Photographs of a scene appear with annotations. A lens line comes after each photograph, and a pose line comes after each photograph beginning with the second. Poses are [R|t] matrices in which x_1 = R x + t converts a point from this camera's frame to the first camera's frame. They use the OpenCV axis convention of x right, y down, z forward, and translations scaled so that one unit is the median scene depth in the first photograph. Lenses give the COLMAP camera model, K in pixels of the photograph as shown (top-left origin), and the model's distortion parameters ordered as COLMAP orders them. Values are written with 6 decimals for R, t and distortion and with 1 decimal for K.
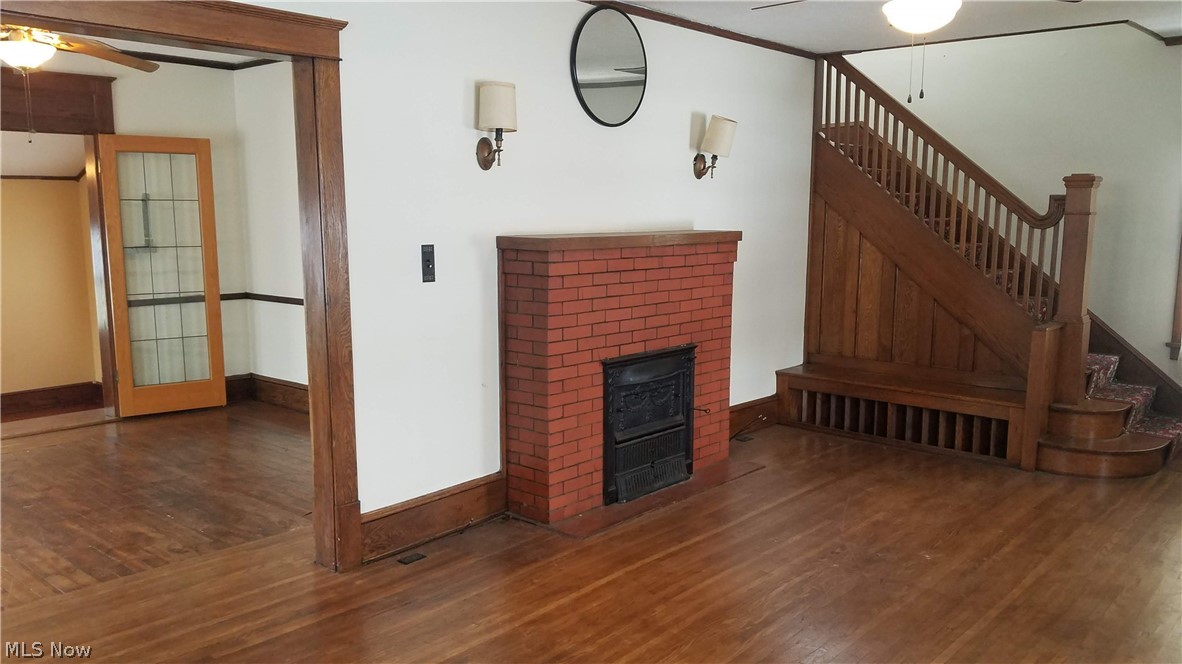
lens RADIAL K [[912.7, 0, 596.1], [0, 912.7, 348.7], [0, 0, 1]] dist [0.037322, -0.003669]
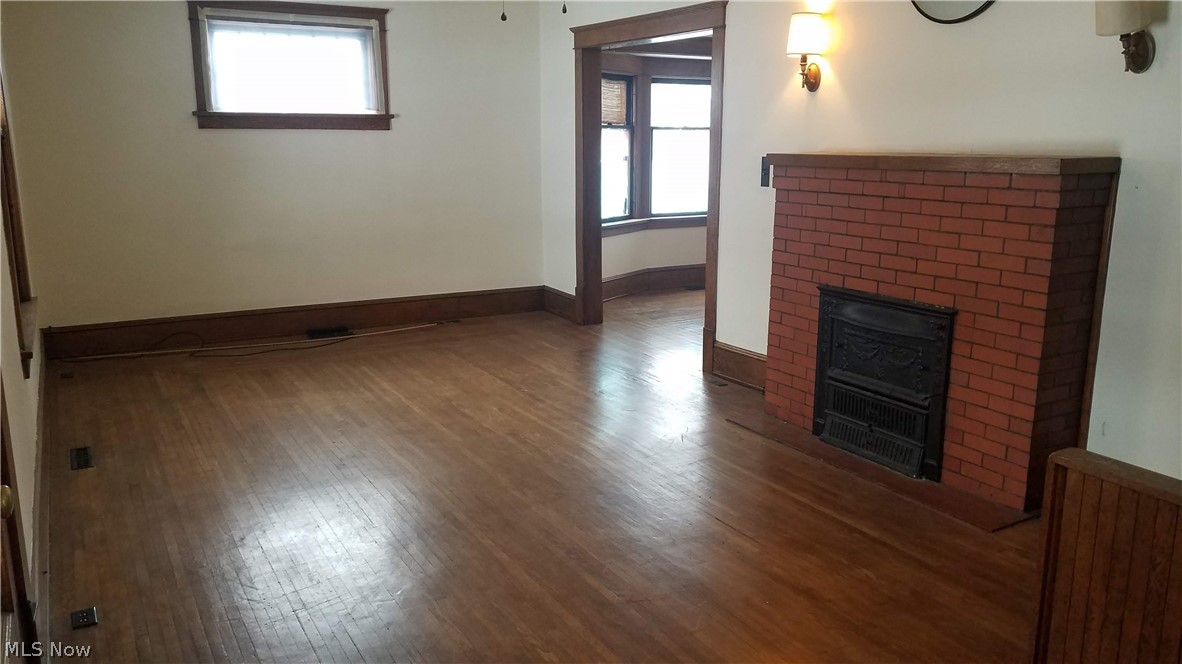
lens RADIAL K [[912.7, 0, 596.1], [0, 912.7, 348.7], [0, 0, 1]] dist [0.037322, -0.003669]
pose [[-0.322957, 0.214218, -0.921851, 0.947801], [-0.140219, 0.952466, 0.270457, -0.144109], [0.935968, 0.216607, -0.277568, 1.010552]]
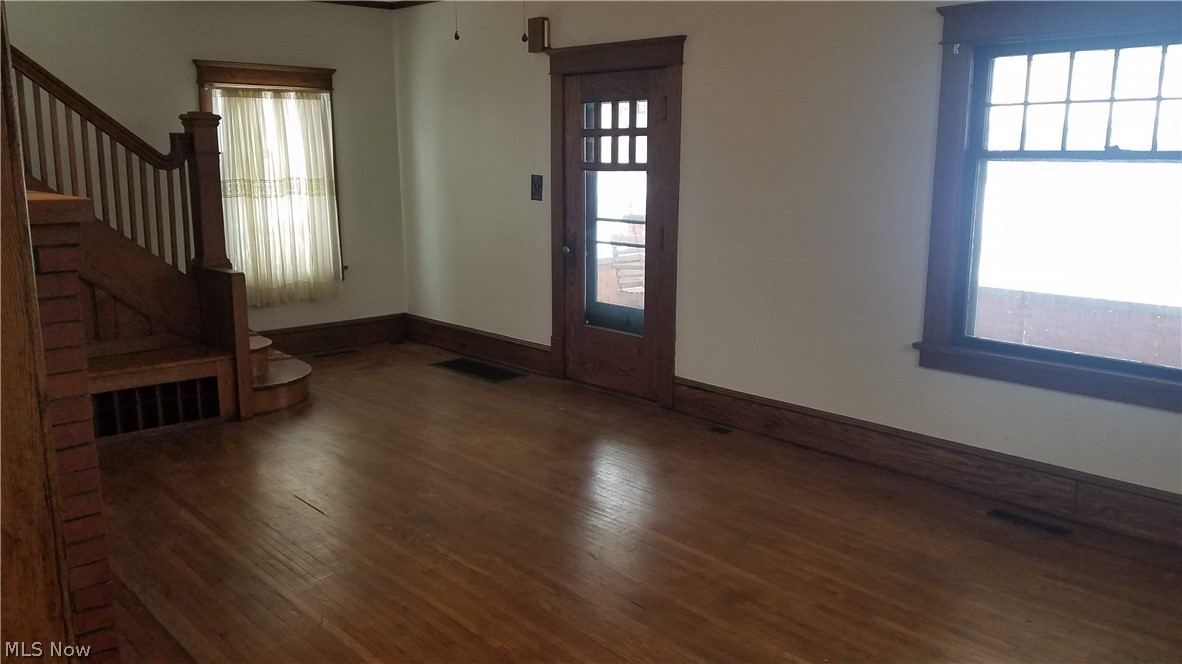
lens RADIAL K [[912.7, 0, 596.1], [0, 912.7, 348.7], [0, 0, 1]] dist [0.037322, -0.003669]
pose [[0.102563, -0.205275, 0.973316, -0.485949], [0.141180, 0.971574, 0.190031, -0.084160], [-0.984657, 0.117922, 0.128628, 0.566800]]
